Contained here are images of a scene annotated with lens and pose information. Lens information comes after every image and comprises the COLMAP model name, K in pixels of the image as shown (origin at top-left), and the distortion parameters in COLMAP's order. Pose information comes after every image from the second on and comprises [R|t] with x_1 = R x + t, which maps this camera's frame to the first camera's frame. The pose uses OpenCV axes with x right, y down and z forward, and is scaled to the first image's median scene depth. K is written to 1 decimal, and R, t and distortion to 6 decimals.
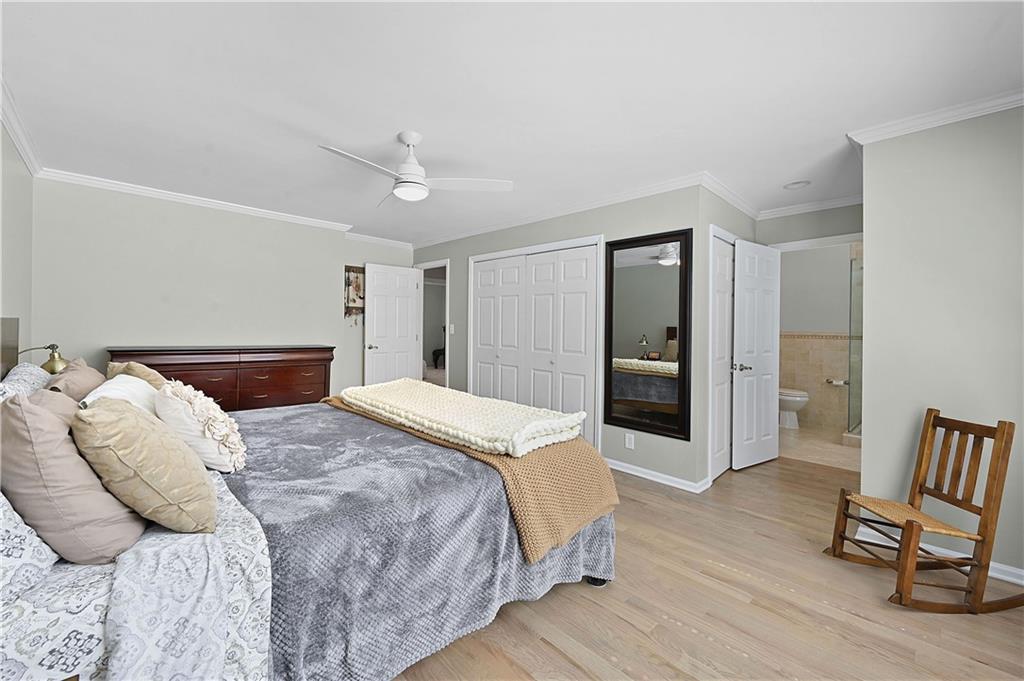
lens RADIAL K [[410.2, 0, 512.4], [0, 410.2, 331.9], [0, 0, 1]] dist [-0.002006, -0.000198]
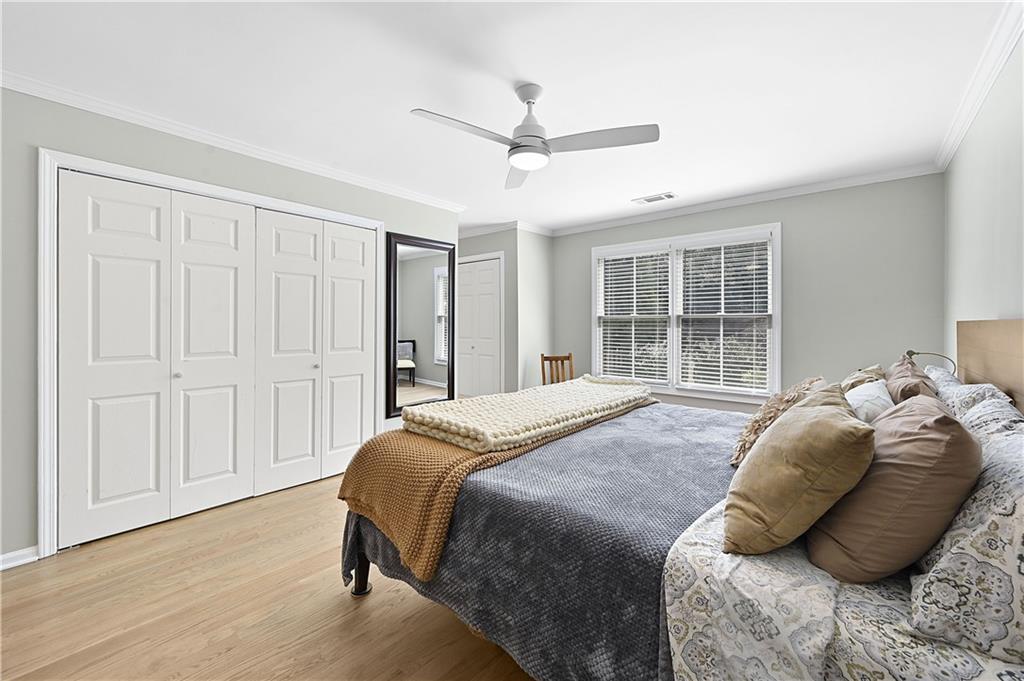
lens RADIAL K [[410.2, 0, 512.4], [0, 410.2, 331.9], [0, 0, 1]] dist [-0.002006, -0.000198]
pose [[-0.083286, -0.036102, 0.995871, -0.766197], [0.005202, 0.999314, 0.036662, -0.017325], [-0.996512, 0.008234, -0.083041, 0.788690]]
